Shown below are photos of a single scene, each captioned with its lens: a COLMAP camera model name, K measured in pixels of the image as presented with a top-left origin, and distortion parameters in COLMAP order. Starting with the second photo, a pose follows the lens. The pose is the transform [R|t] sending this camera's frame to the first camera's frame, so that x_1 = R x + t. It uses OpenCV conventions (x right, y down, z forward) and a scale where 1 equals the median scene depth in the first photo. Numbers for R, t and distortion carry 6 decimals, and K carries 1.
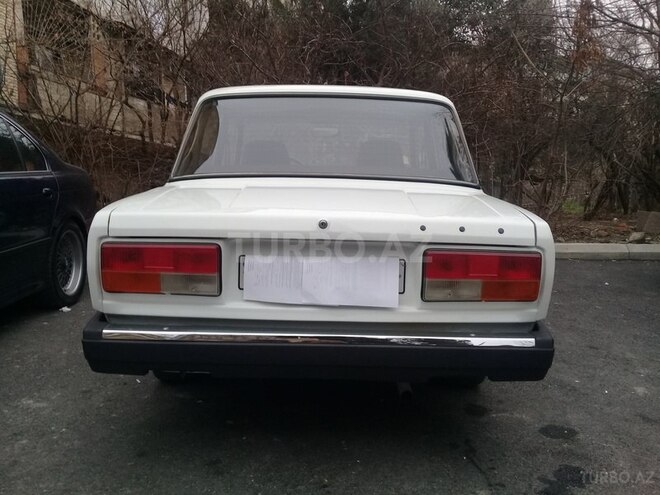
lens RADIAL K [[601.6, 0, 332.9], [0, 601.6, 243.7], [0, 0, 1]] dist [0.110551, -0.221537]
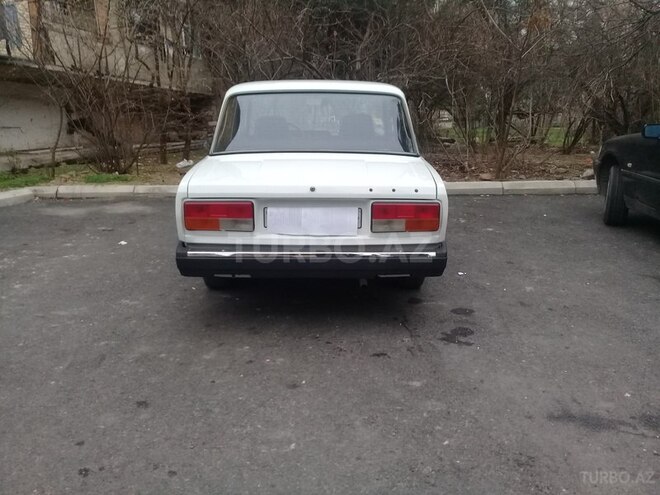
lens RADIAL K [[601.6, 0, 332.9], [0, 601.6, 243.7], [0, 0, 1]] dist [0.110551, -0.221537]
pose [[0.999828, -0.018373, 0.002362, 0.031090], [0.018001, 0.993750, 0.110165, -0.058853], [-0.004371, -0.110104, 0.993910, -0.657522]]
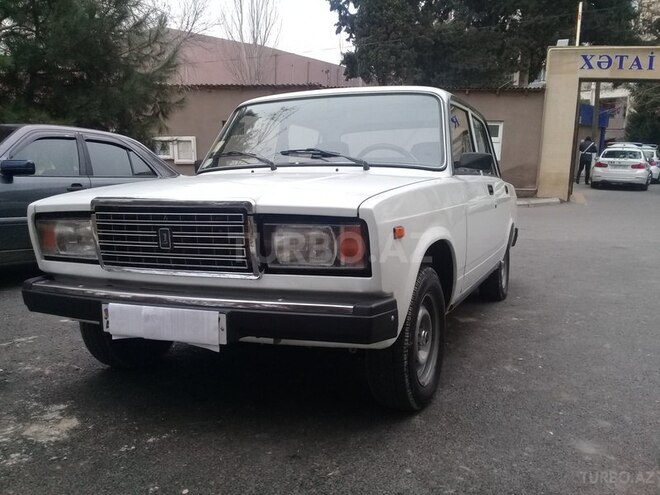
lens RADIAL K [[601.6, 0, 332.9], [0, 601.6, 243.7], [0, 0, 1]] dist [0.110551, -0.221537]
pose [[-0.917361, -0.053517, 0.394441, -0.702775], [0.031179, 0.978216, 0.205236, -0.394597], [-0.396832, 0.200574, -0.895709, 3.739012]]
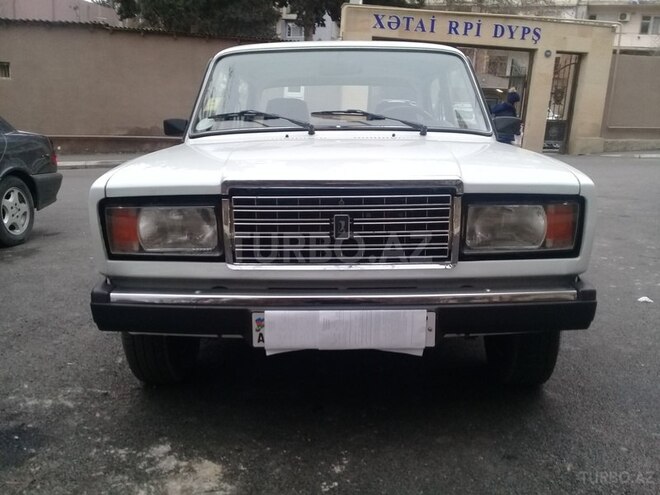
lens RADIAL K [[601.6, 0, 332.9], [0, 601.6, 243.7], [0, 0, 1]] dist [0.110551, -0.221537]
pose [[-0.999743, -0.018542, 0.013020, -0.034596], [-0.014074, 0.958588, 0.284447, -0.415866], [-0.017755, 0.284191, -0.958603, 3.735706]]
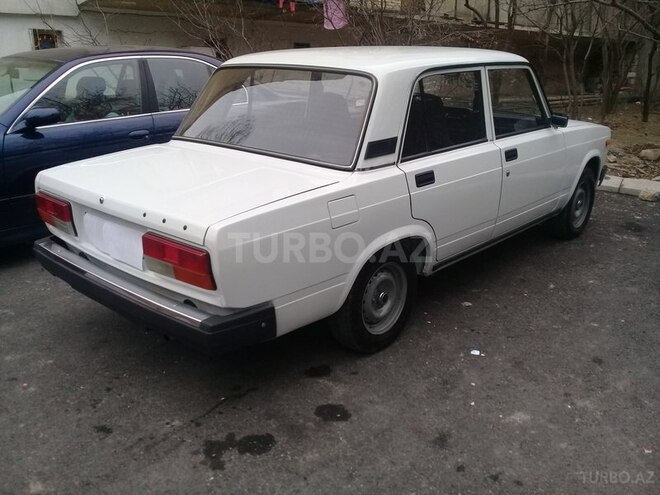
lens RADIAL K [[601.6, 0, 332.9], [0, 601.6, 243.7], [0, 0, 1]] dist [0.110551, -0.221537]
pose [[0.742169, 0.193090, -0.641796, 1.157729], [-0.068561, 0.974449, 0.213888, -0.242240], [0.666697, -0.114739, 0.736444, 0.290840]]
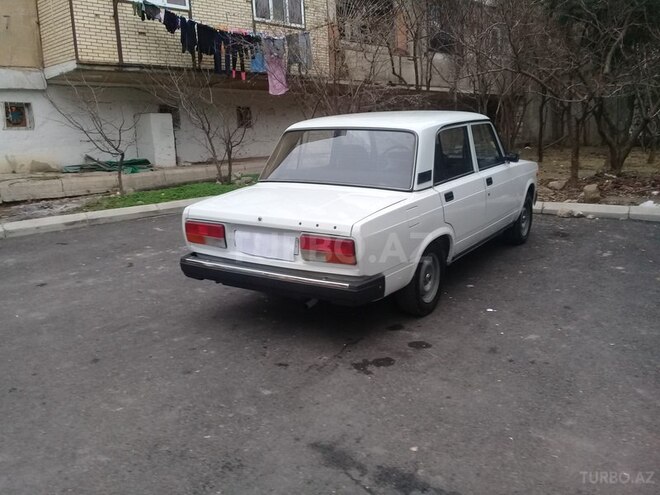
lens RADIAL K [[601.6, 0, 332.9], [0, 601.6, 243.7], [0, 0, 1]] dist [0.110551, -0.221537]
pose [[0.843153, 0.081994, -0.531386, 1.190045], [-0.021639, 0.992678, 0.118838, -0.181408], [0.537239, -0.088700, 0.838753, -0.563893]]
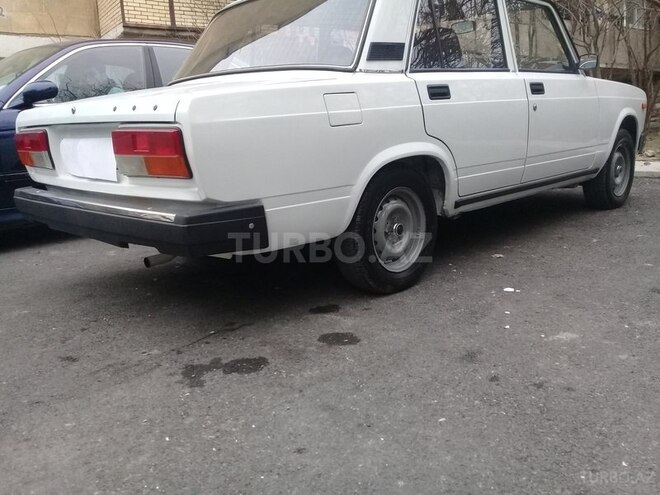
lens RADIAL K [[601.6, 0, 332.9], [0, 601.6, 243.7], [0, 0, 1]] dist [0.110551, -0.221537]
pose [[0.710705, 0.094556, -0.697106, 1.131407], [-0.020564, 0.993295, 0.113766, 0.077894], [0.703189, -0.066519, 0.707884, 0.429835]]
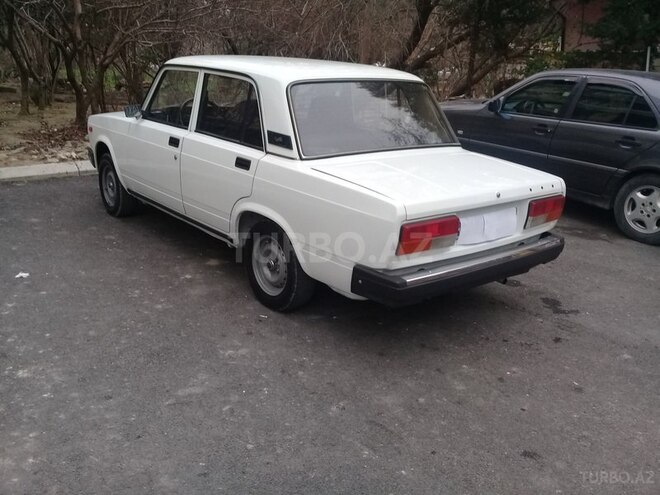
lens RADIAL K [[601.6, 0, 332.9], [0, 601.6, 243.7], [0, 0, 1]] dist [0.110551, -0.221537]
pose [[0.776017, -0.173065, 0.606503, -1.311766], [0.041286, 0.973493, 0.224960, -0.275312], [-0.629359, -0.149533, 0.762592, -0.032540]]
